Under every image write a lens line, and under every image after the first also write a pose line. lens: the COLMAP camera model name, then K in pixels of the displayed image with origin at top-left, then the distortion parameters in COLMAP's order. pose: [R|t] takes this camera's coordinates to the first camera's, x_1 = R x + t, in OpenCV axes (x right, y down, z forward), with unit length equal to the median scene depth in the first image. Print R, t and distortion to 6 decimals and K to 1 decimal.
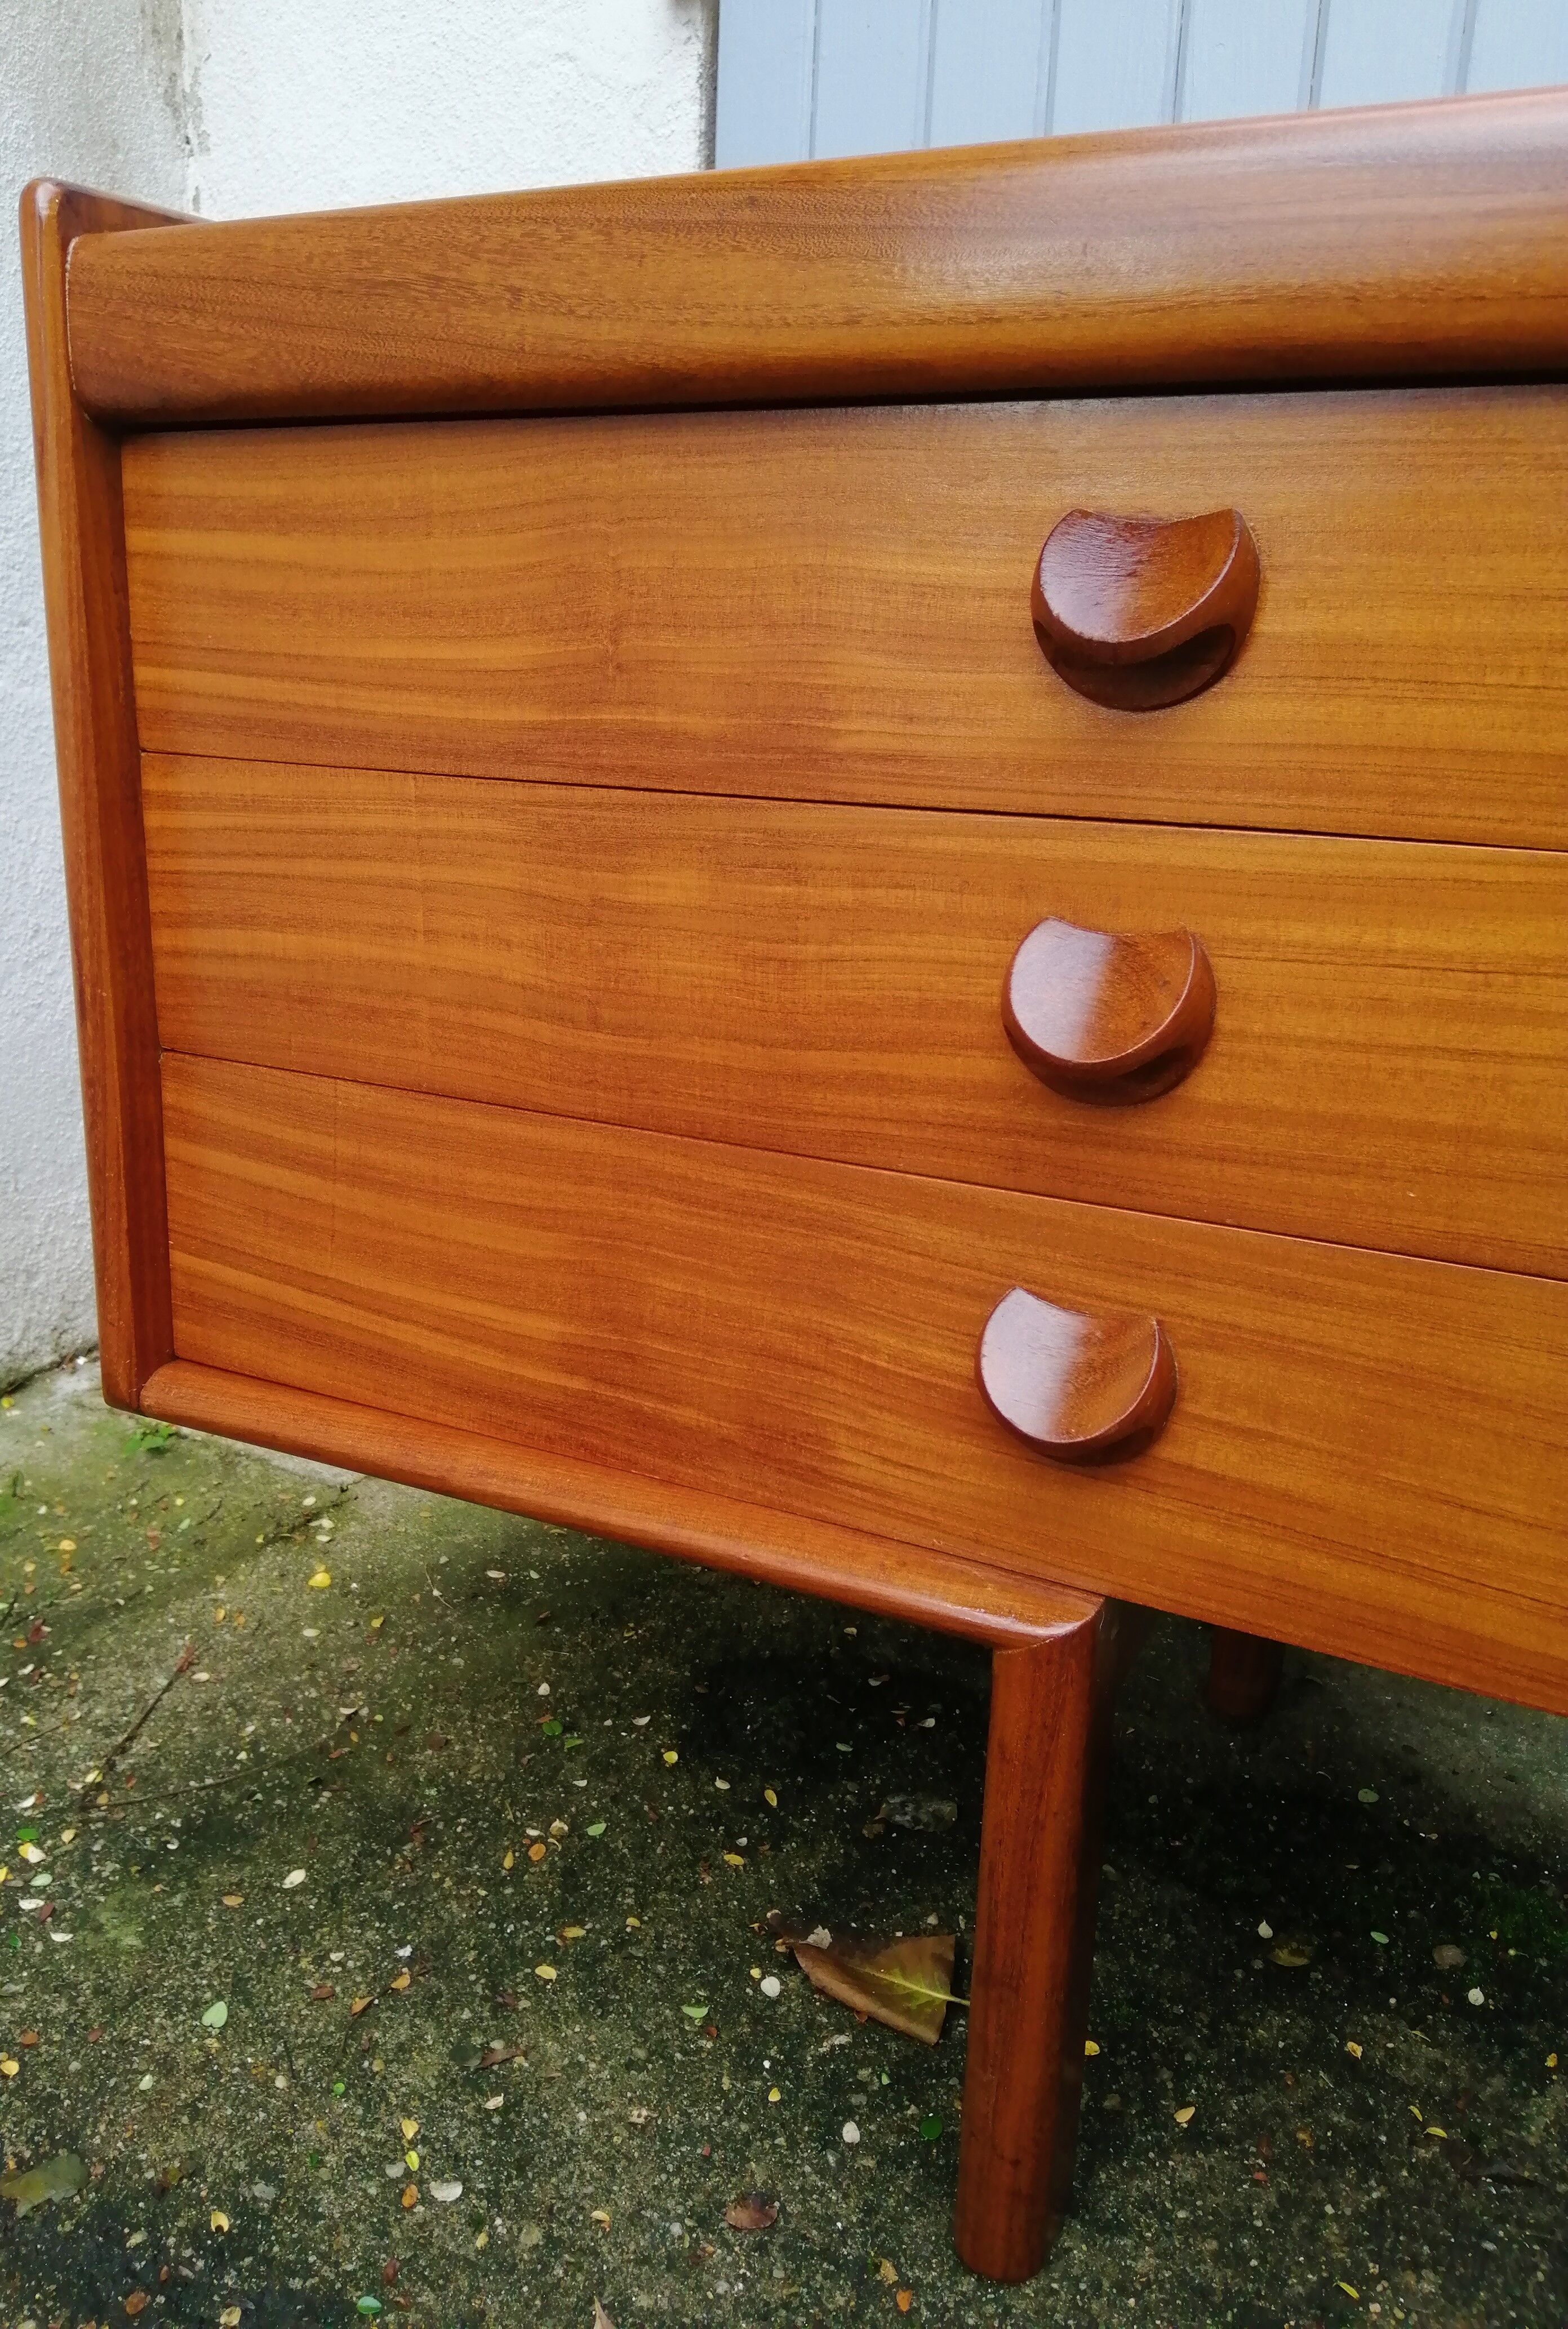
lens RADIAL K [[1851.1, 0, 698.2], [0, 1851.1, 1159.8], [0, 0, 1]] dist [0.063016, -0.107909]
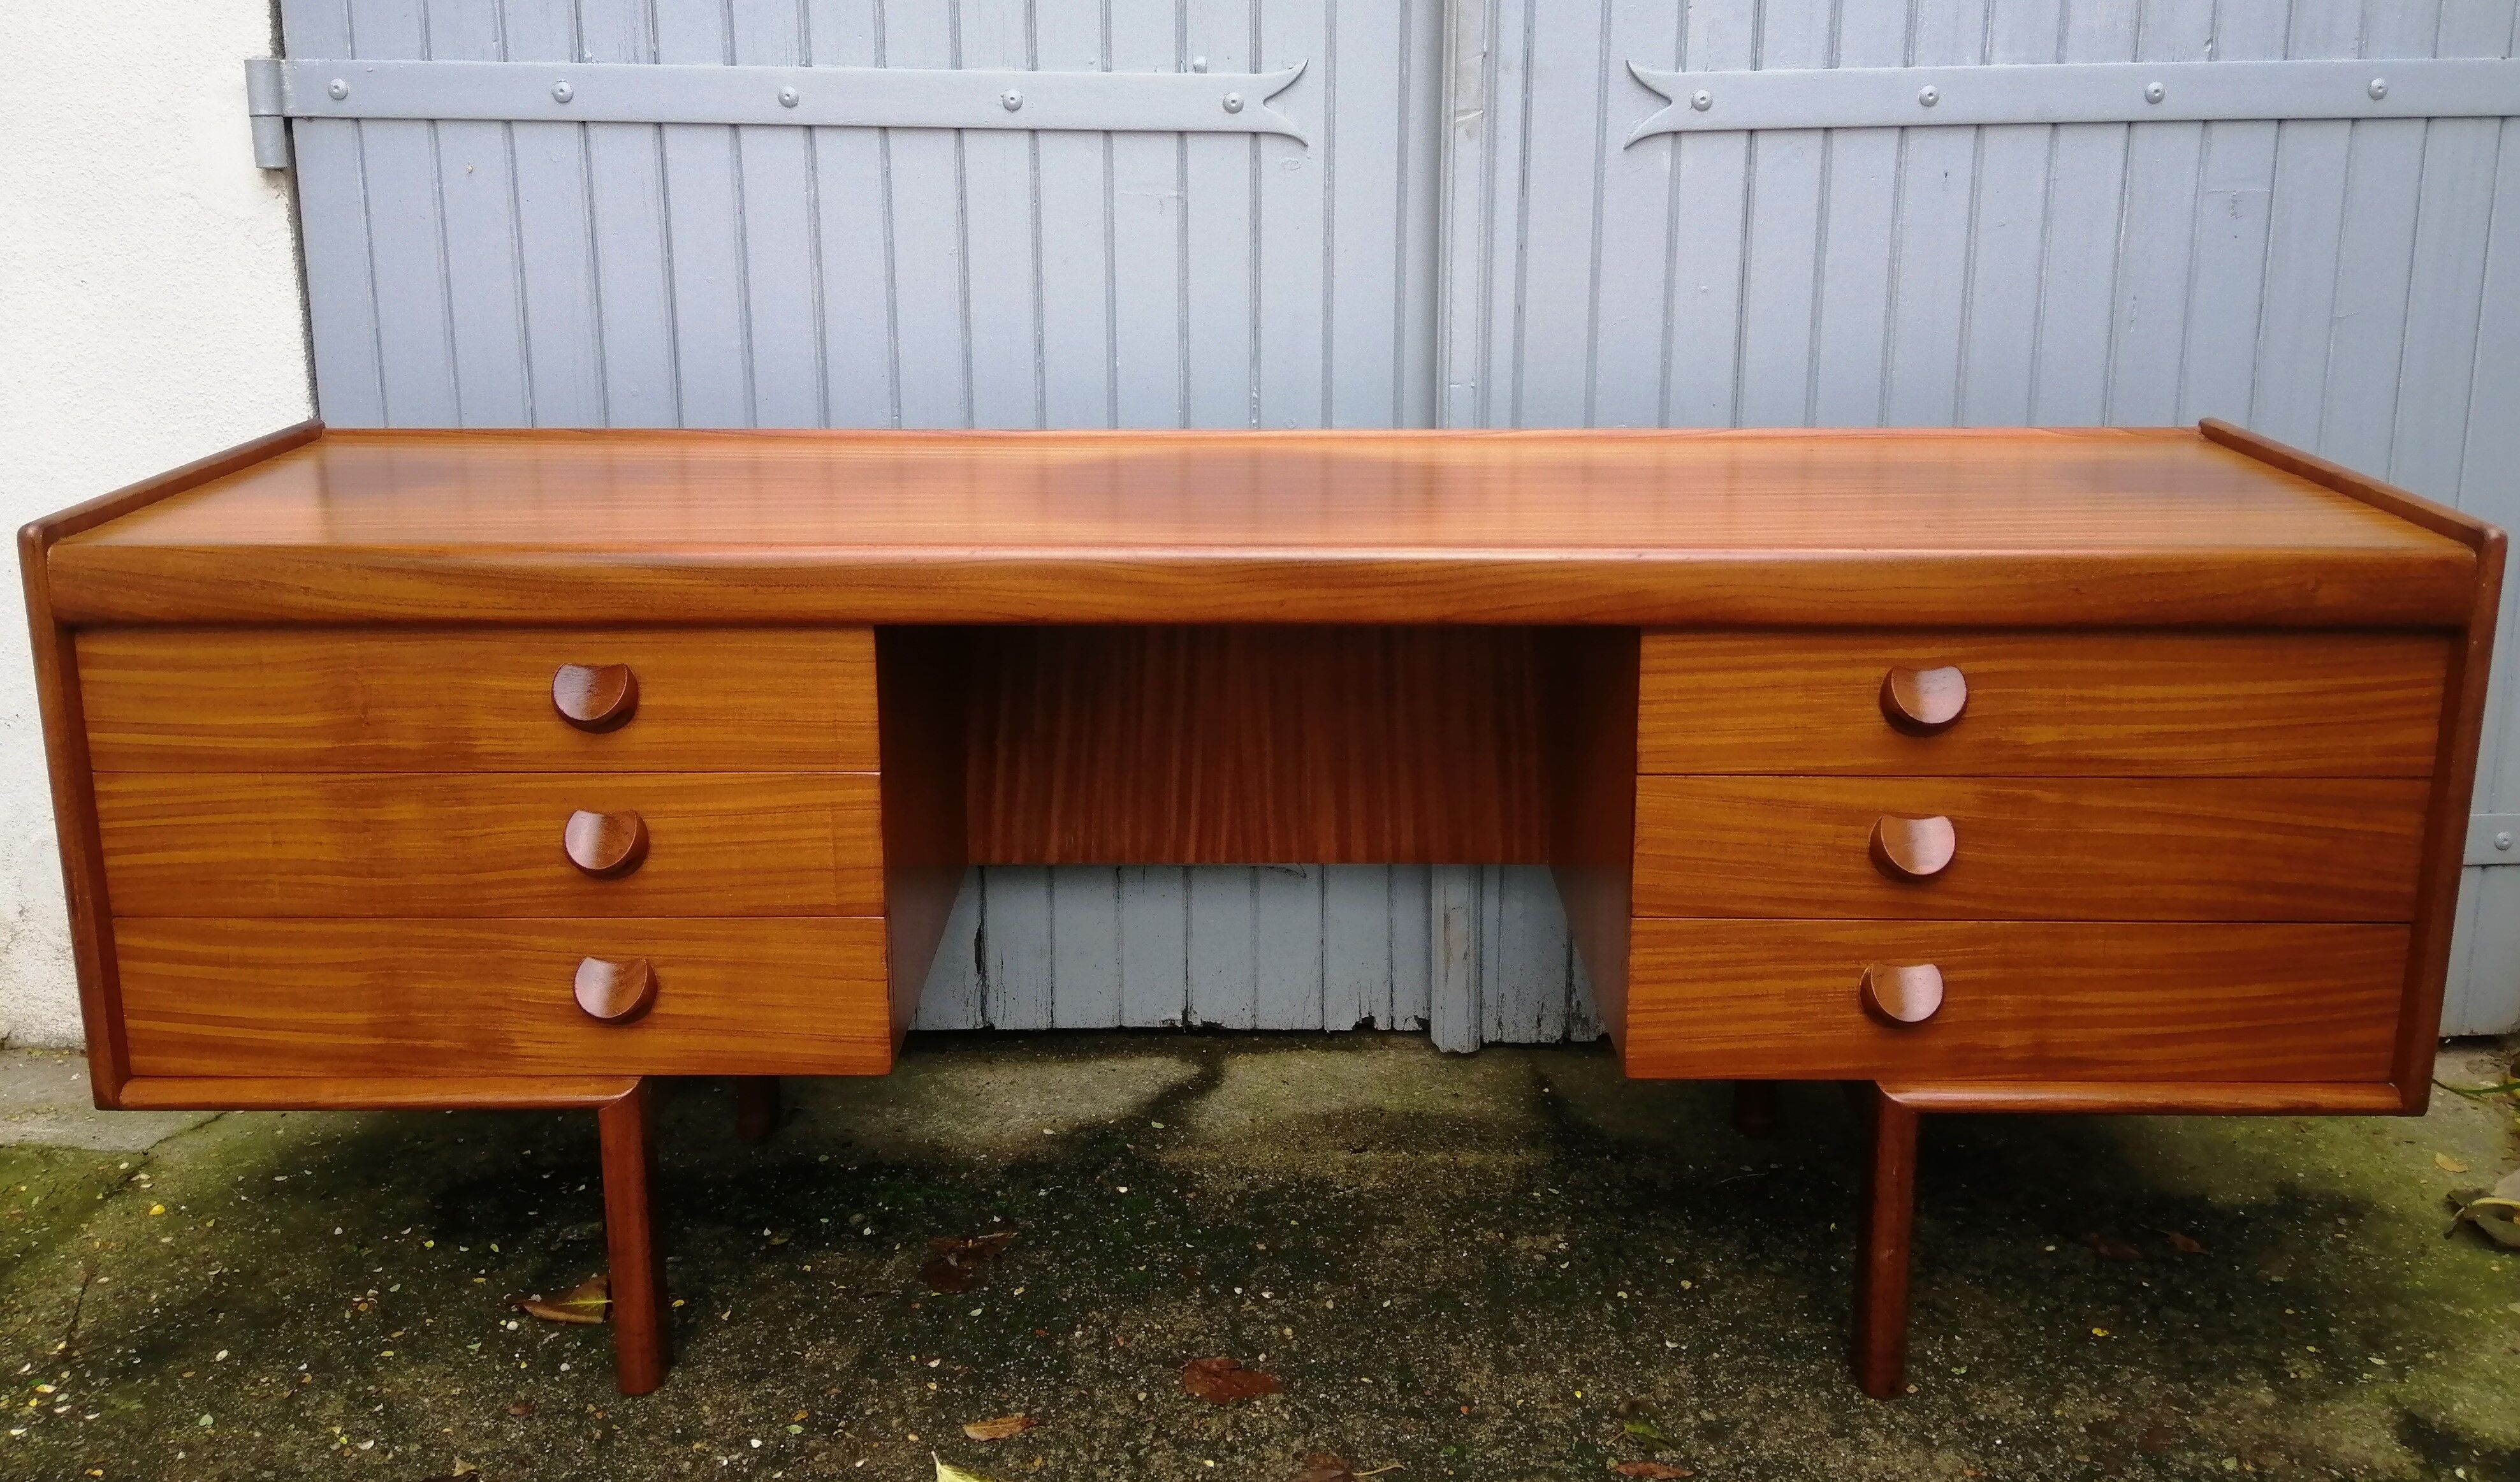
lens RADIAL K [[2072.9, 0, 1247.8], [0, 2072.9, 546.8], [0, 0, 1]] dist [0.034811, -0.061016]
pose [[0.884972, -0.125610, 0.448383, -0.180889], [0.148338, 0.988811, -0.015769, -0.245664], [-0.441385, 0.080467, 0.893702, -1.568101]]
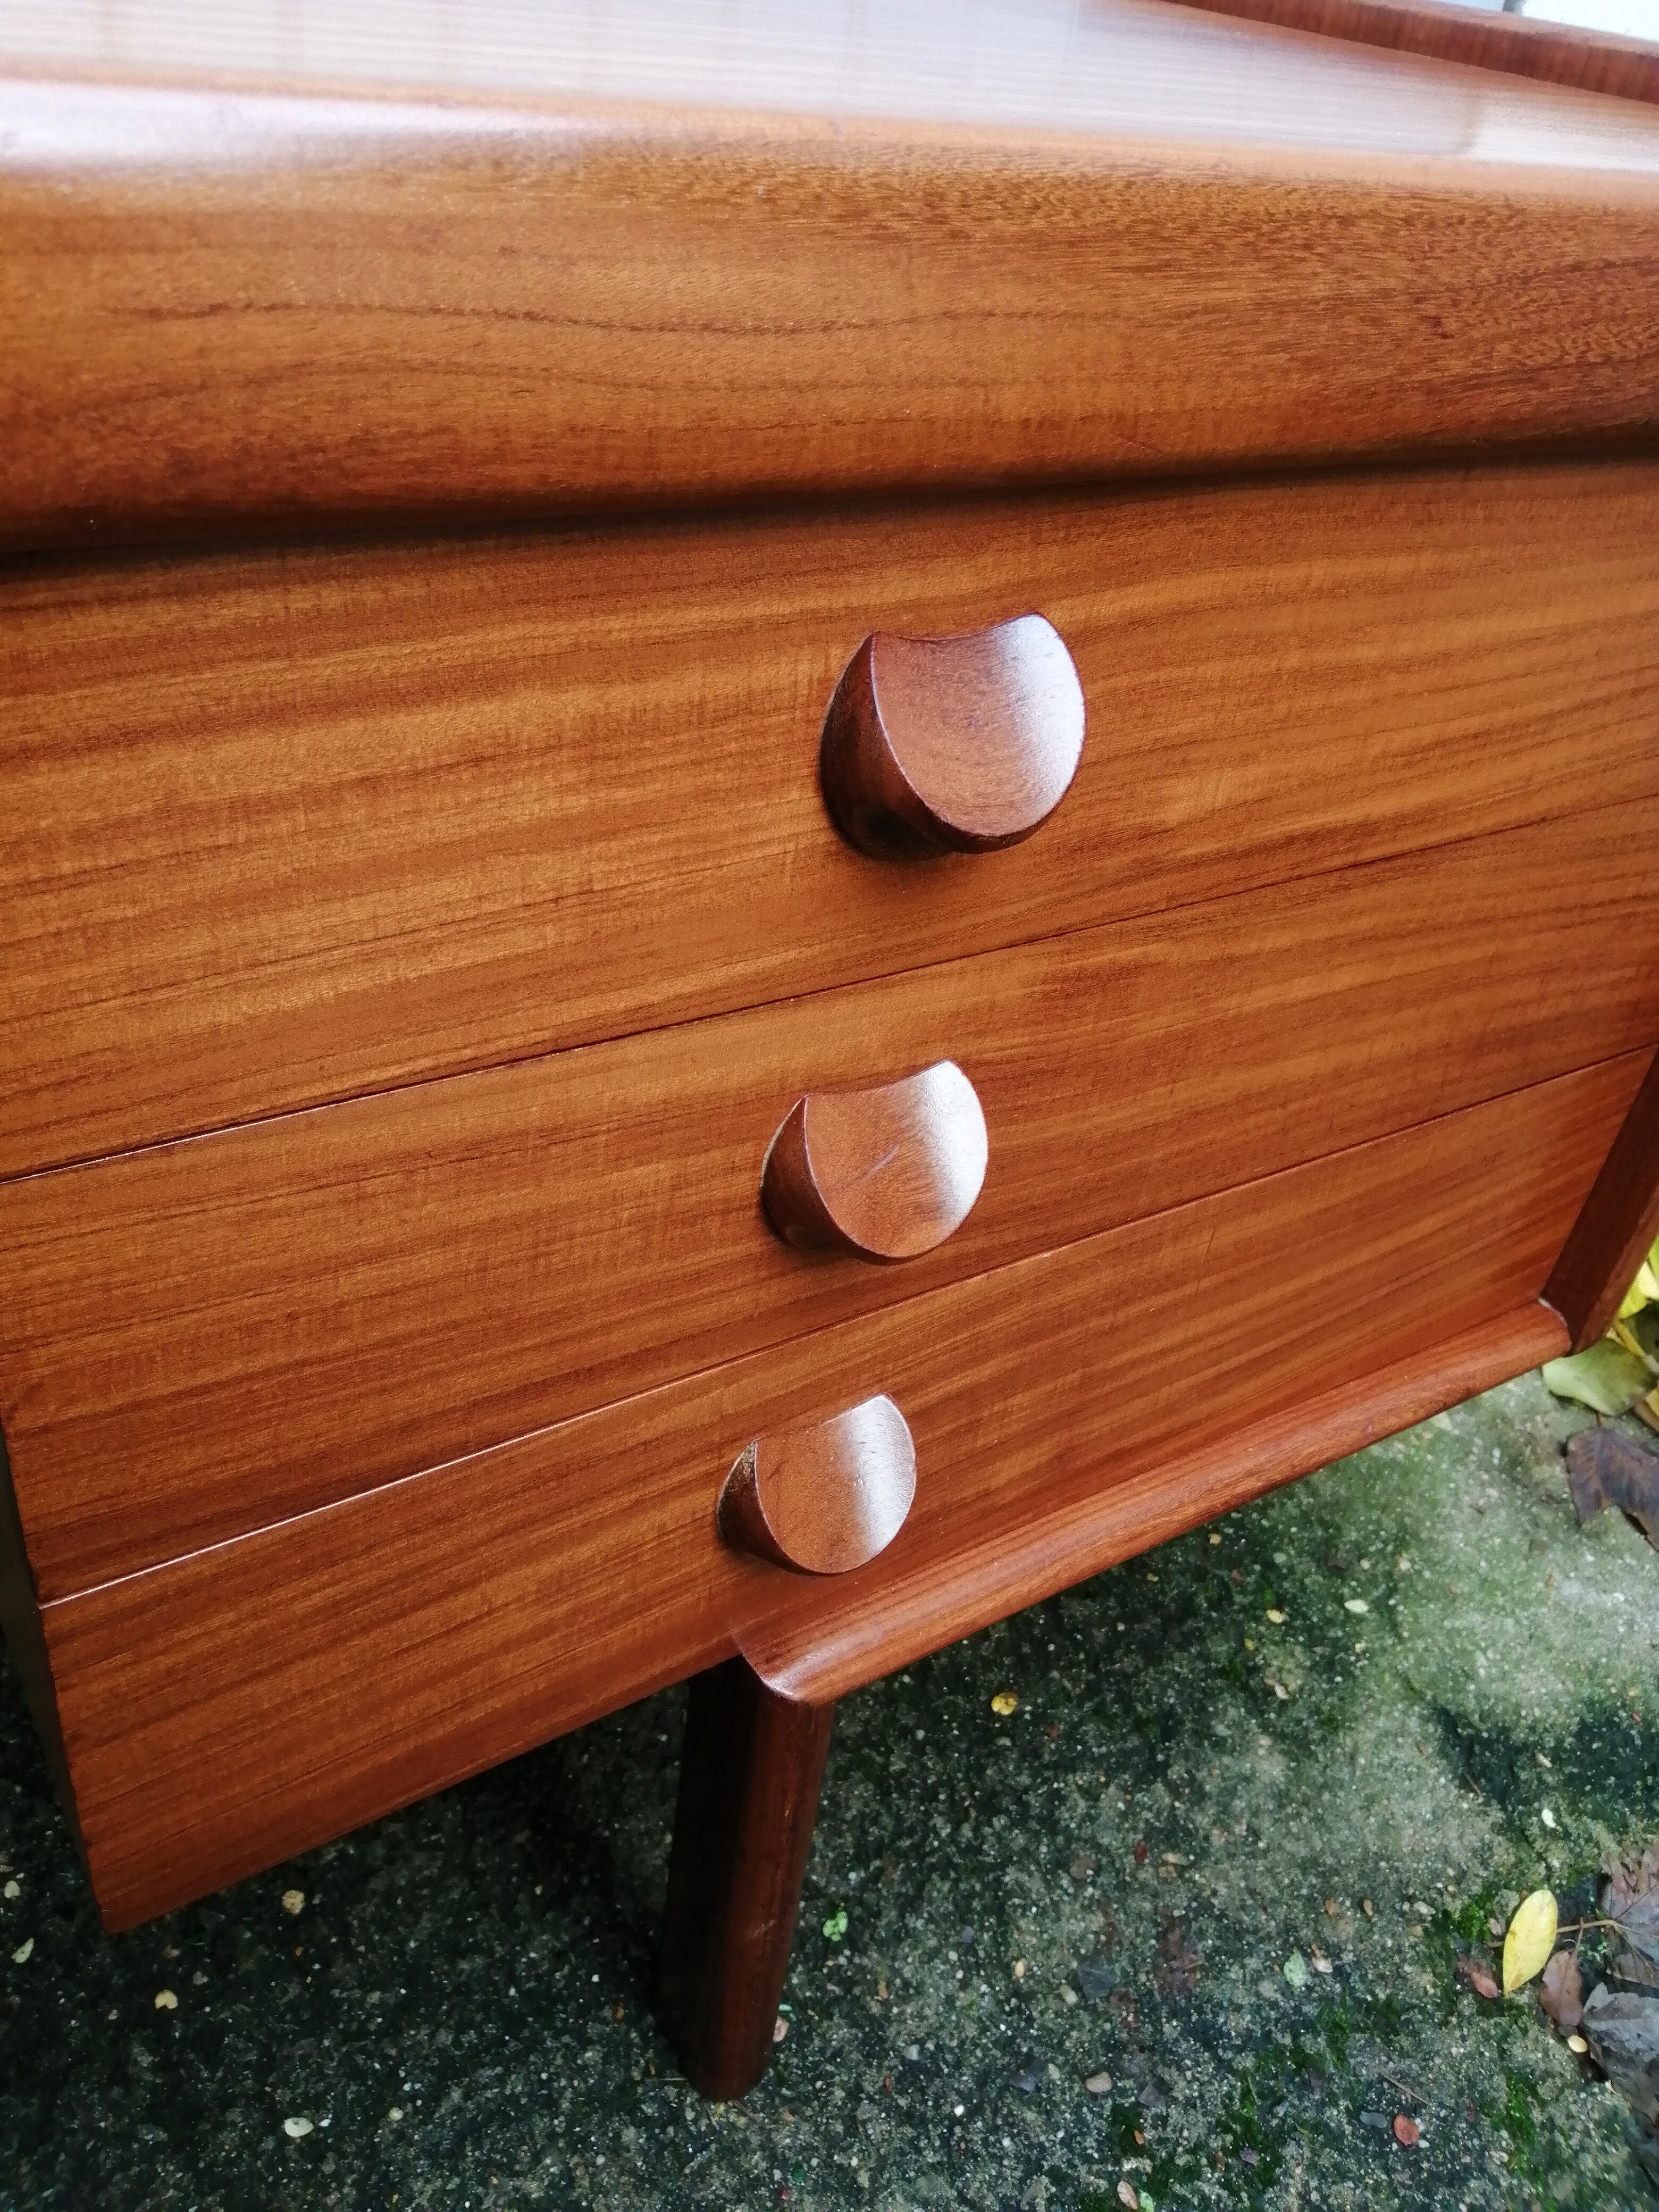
lens RADIAL K [[1754.4, 0, 809.5], [0, 1754.4, 1091.4], [0, 0, 1]] dist [0.027520, -0.046681]
pose [[0.489567, -0.466275, 0.736825, 0.959409], [0.135051, 0.875366, 0.464214, -0.177251], [-0.861444, -0.127755, 0.491522, -0.129133]]
